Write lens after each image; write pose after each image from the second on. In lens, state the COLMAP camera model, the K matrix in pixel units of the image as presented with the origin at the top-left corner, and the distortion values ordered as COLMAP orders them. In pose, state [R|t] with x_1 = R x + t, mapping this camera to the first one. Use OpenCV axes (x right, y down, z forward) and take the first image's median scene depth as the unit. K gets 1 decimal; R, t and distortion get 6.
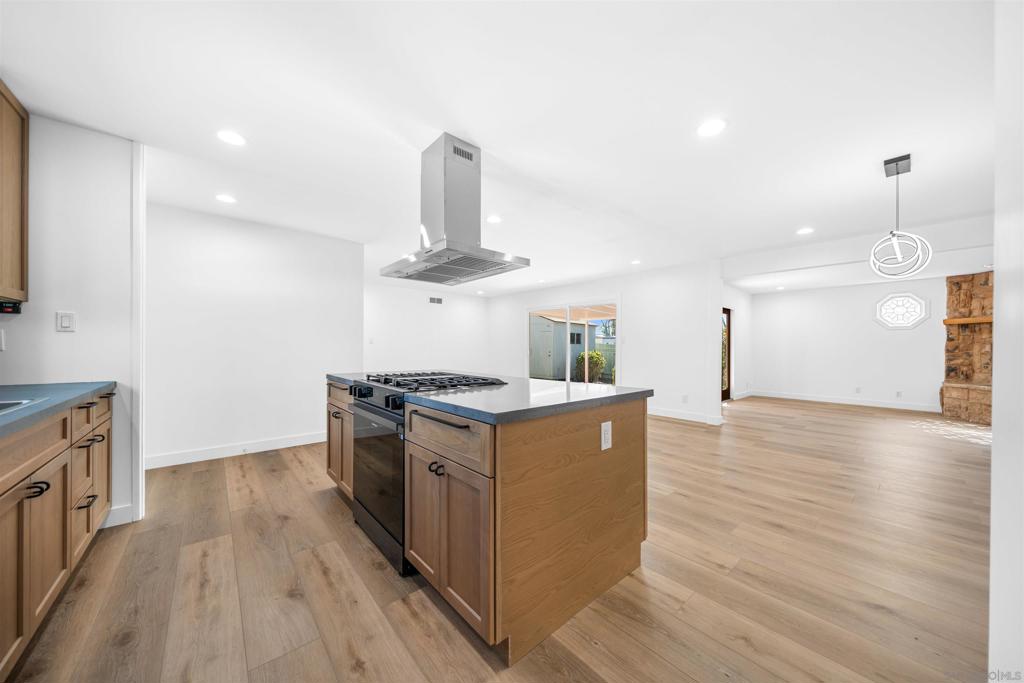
lens RADIAL K [[350.4, 0, 511.5], [0, 350.4, 347.5], [0, 0, 1]] dist [-0.001284, -0.000203]
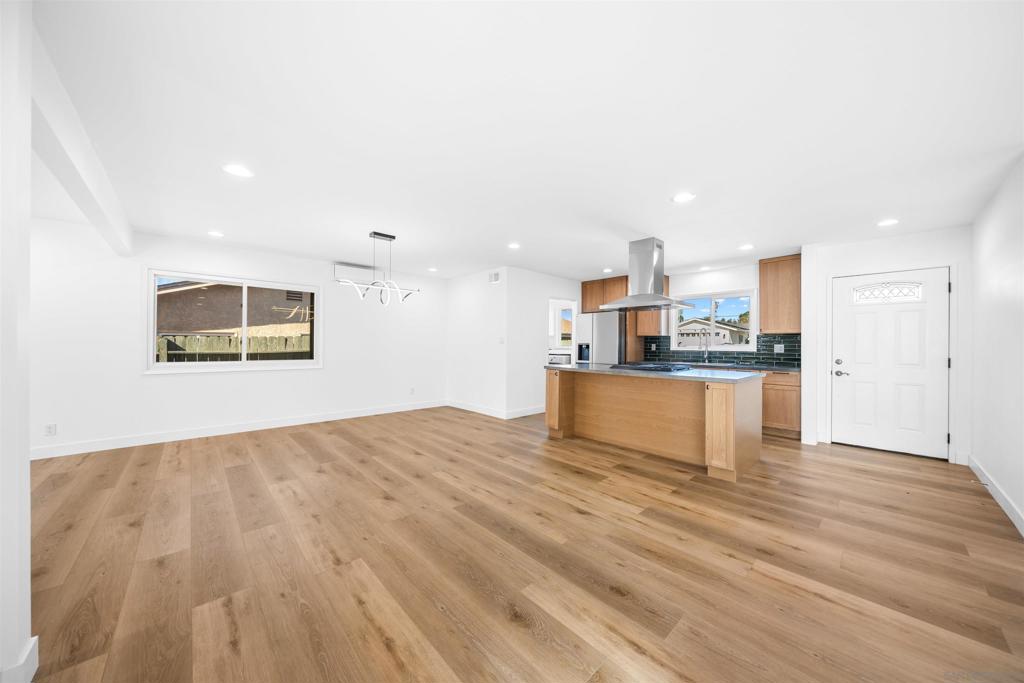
lens RADIAL K [[347.6, 0, 511.0], [0, 347.6, 344.1], [0, 0, 1]] dist [-0.004666, -0.000164]
pose [[-0.999272, -0.011870, -0.036257, 0.224657], [-0.011947, 0.999927, 0.001905, -0.009669], [0.036231, 0.002337, -0.999341, 1.059266]]
